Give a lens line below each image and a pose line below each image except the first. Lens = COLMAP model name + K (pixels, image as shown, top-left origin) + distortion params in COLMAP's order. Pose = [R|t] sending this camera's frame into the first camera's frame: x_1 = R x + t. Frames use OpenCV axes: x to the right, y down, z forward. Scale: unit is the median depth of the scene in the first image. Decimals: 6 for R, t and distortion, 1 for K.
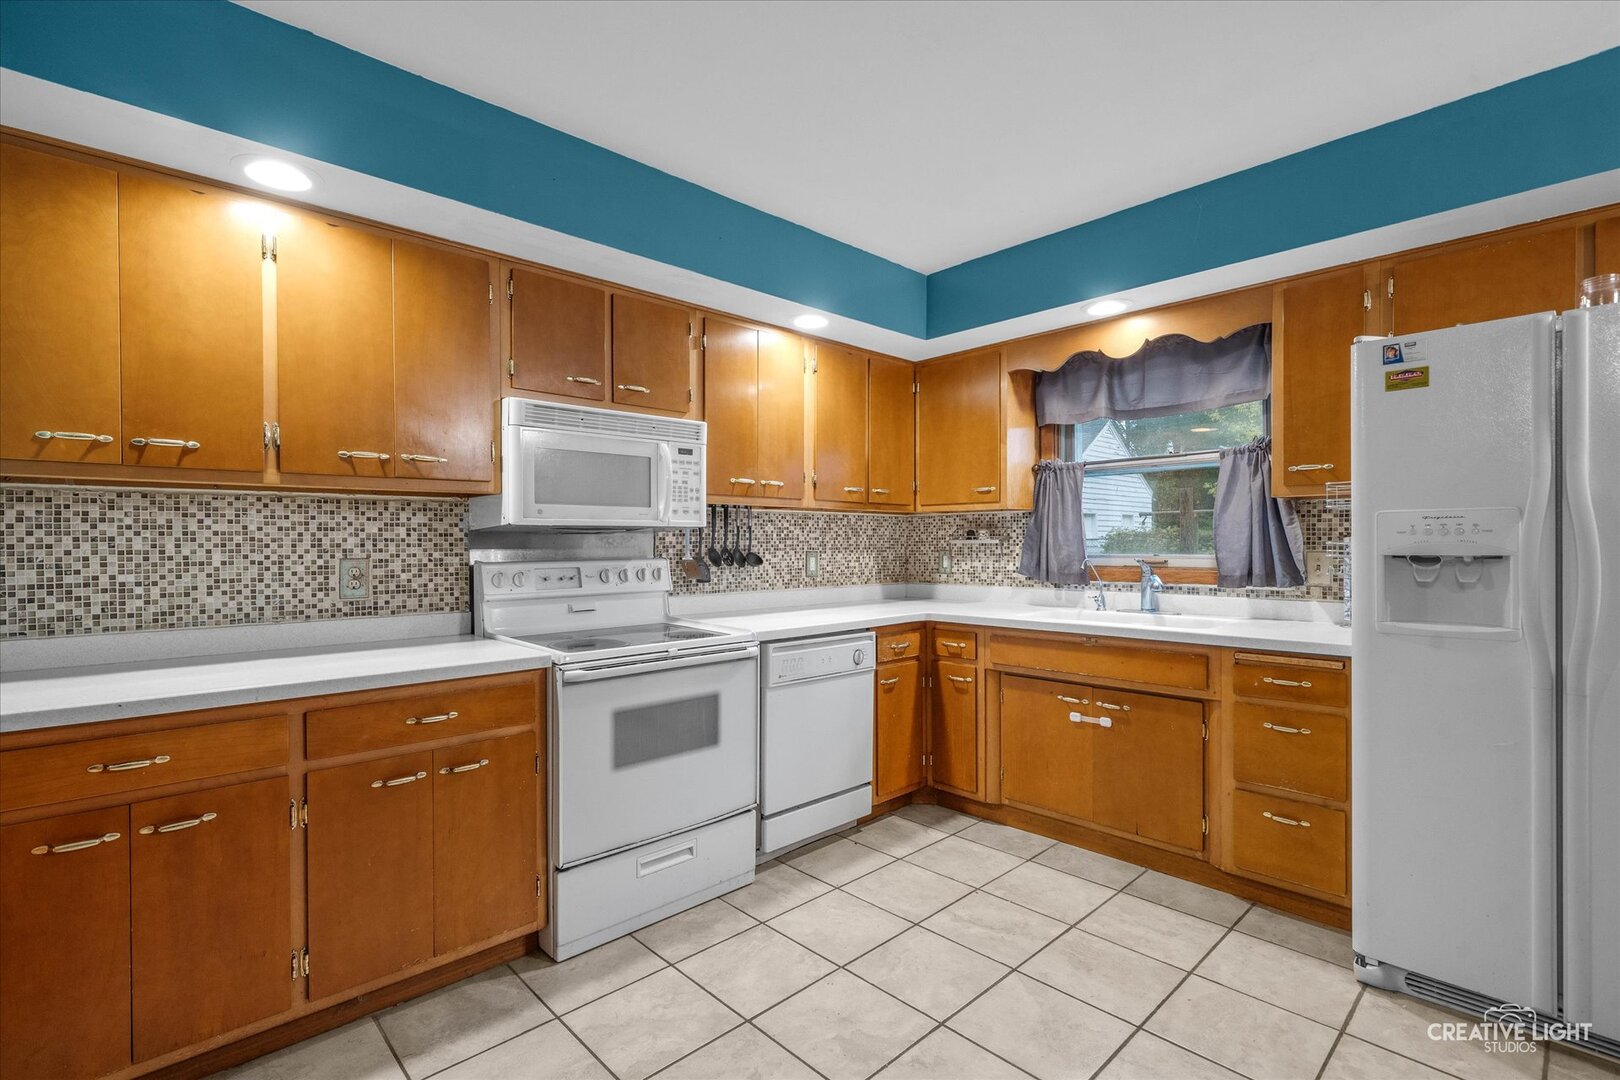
lens RADIAL K [[746.6, 0, 815.0], [0, 746.6, 543.5], [0, 0, 1]] dist [-0.000518, -0.000695]
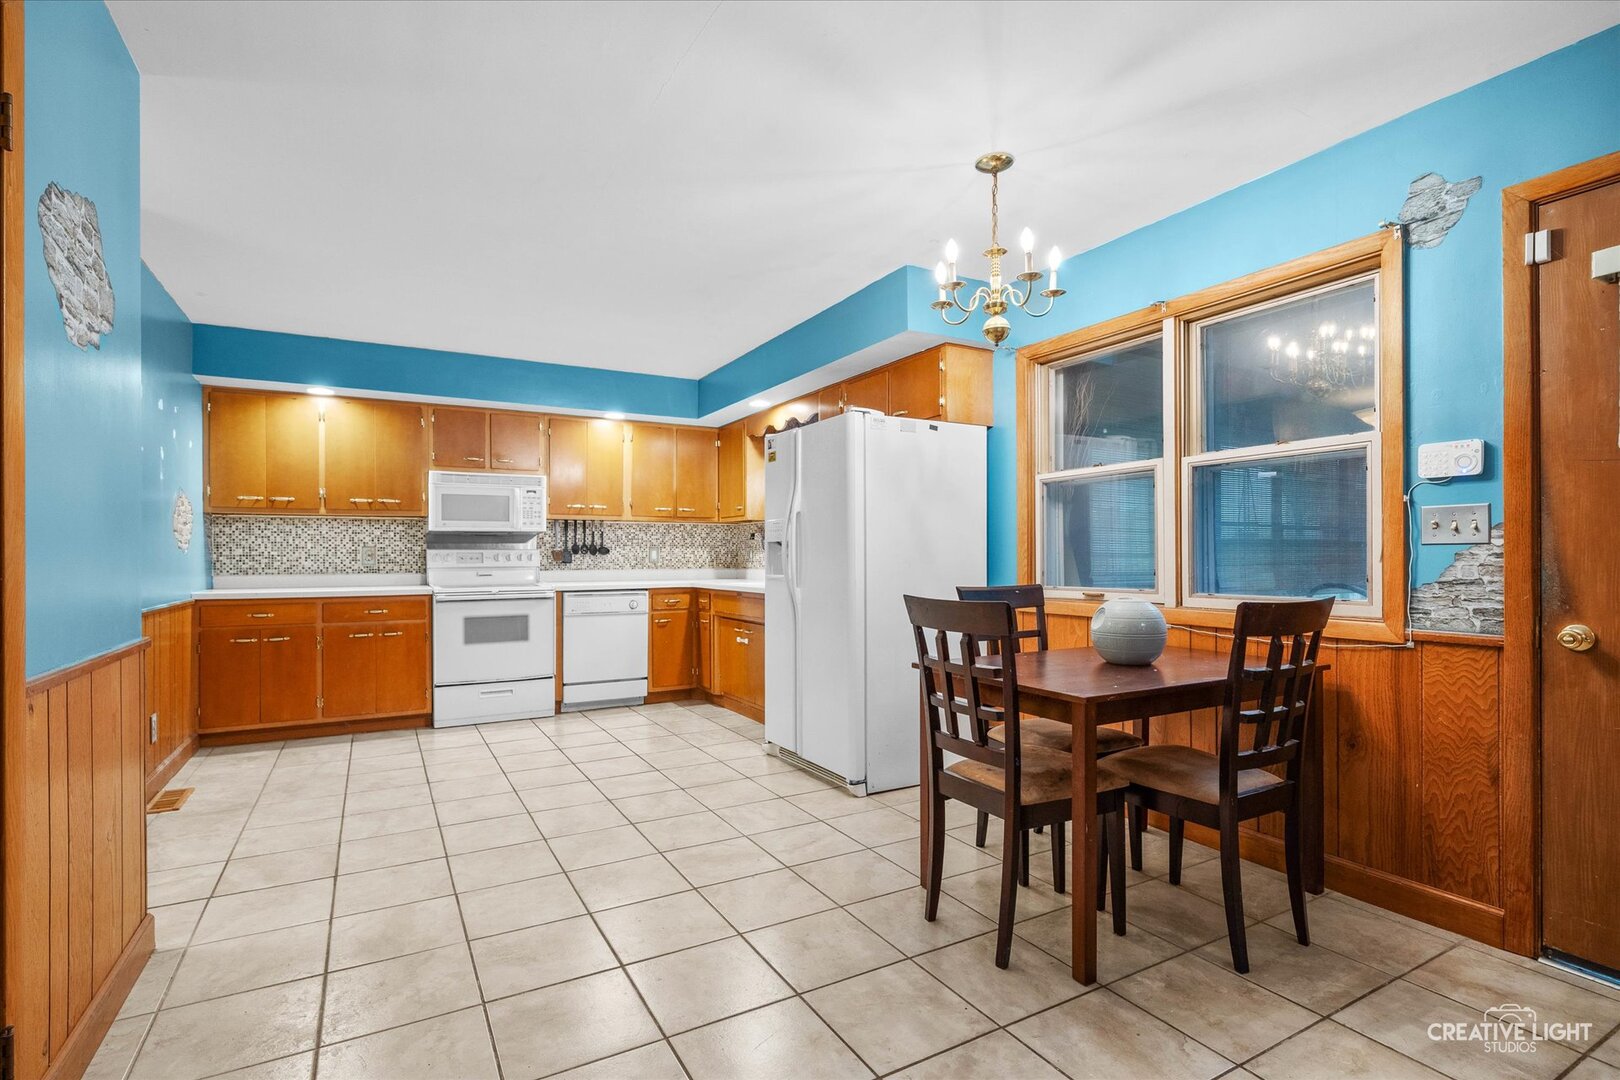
lens RADIAL K [[746.6, 0, 801.4], [0, 746.6, 547.1], [0, 0, 1]] dist [-0.000518, -0.000695]
pose [[0.972293, -0.001320, -0.233760, 1.021243], [-0.000553, 0.999968, -0.007948, 0.034862], [0.233763, 0.007857, 0.972262, -0.748295]]
